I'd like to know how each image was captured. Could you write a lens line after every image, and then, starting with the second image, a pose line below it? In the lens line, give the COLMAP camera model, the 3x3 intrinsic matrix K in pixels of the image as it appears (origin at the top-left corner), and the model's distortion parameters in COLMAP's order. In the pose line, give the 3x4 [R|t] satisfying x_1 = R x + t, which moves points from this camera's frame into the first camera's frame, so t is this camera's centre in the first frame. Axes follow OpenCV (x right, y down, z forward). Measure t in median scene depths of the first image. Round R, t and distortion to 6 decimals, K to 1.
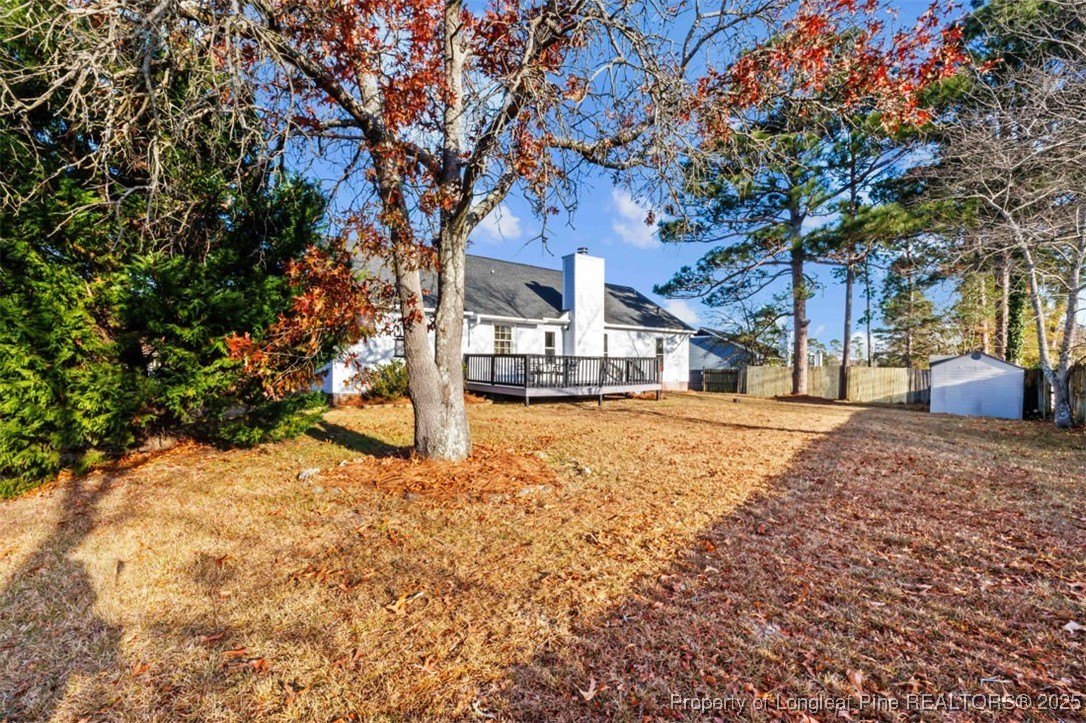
lens RADIAL K [[453.7, 0, 543.0], [0, 453.7, 361.5], [0, 0, 1]] dist [0.001363, 0.000119]
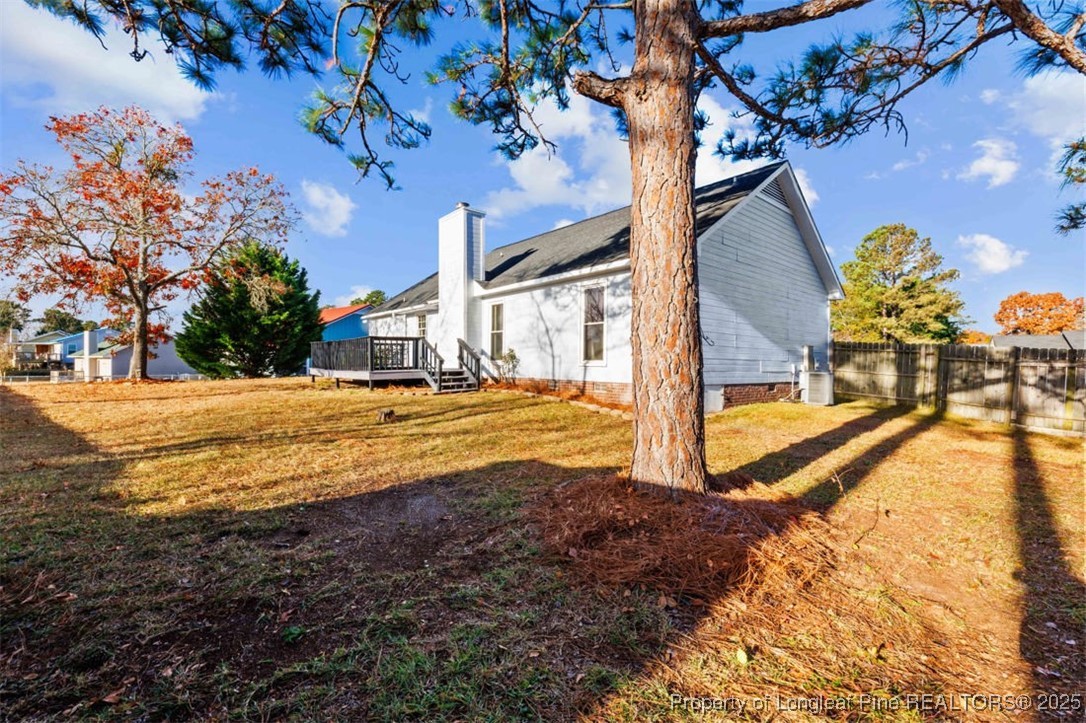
lens RADIAL K [[453.7, 0, 543.0], [0, 453.7, 361.5], [0, 0, 1]] dist [0.001363, 0.000119]
pose [[0.014522, 0.003770, -0.999887, 0.888376], [0.005622, 0.999977, 0.003852, 0.027146], [0.999879, -0.005677, 0.014500, 1.132808]]
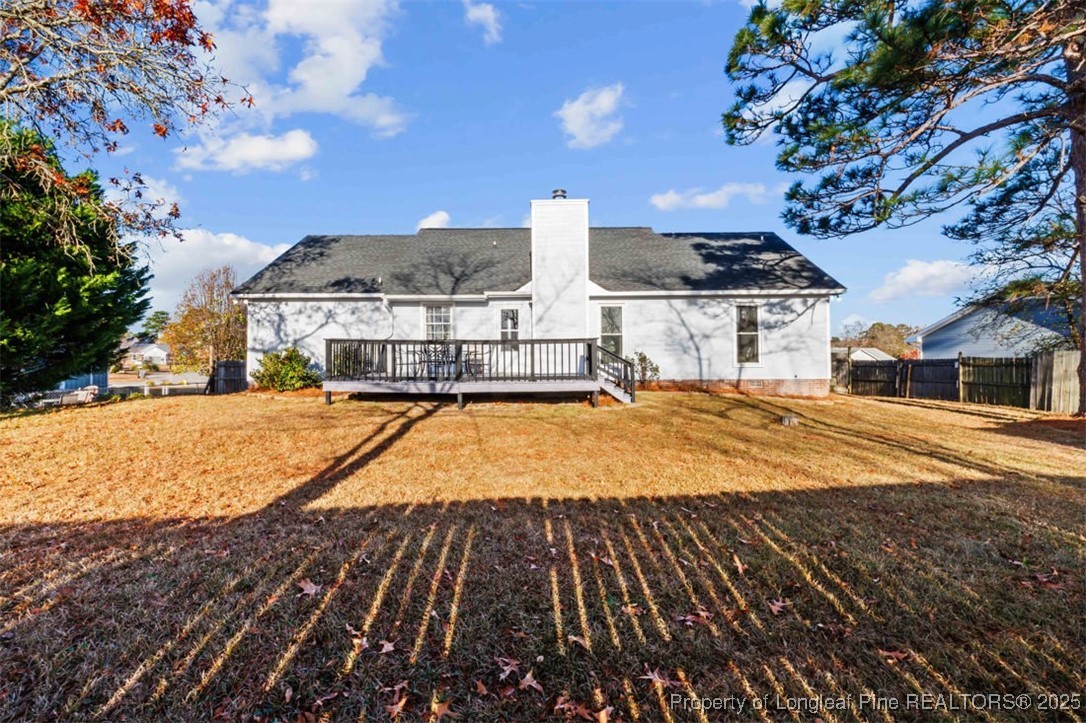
lens RADIAL K [[453.7, 0, 543.0], [0, 453.7, 361.5], [0, 0, 1]] dist [0.001363, 0.000119]
pose [[0.752048, 0.002514, -0.659104, 0.543071], [0.012376, 0.999763, 0.017934, 0.009627], [0.658993, -0.021644, 0.751838, 0.442471]]
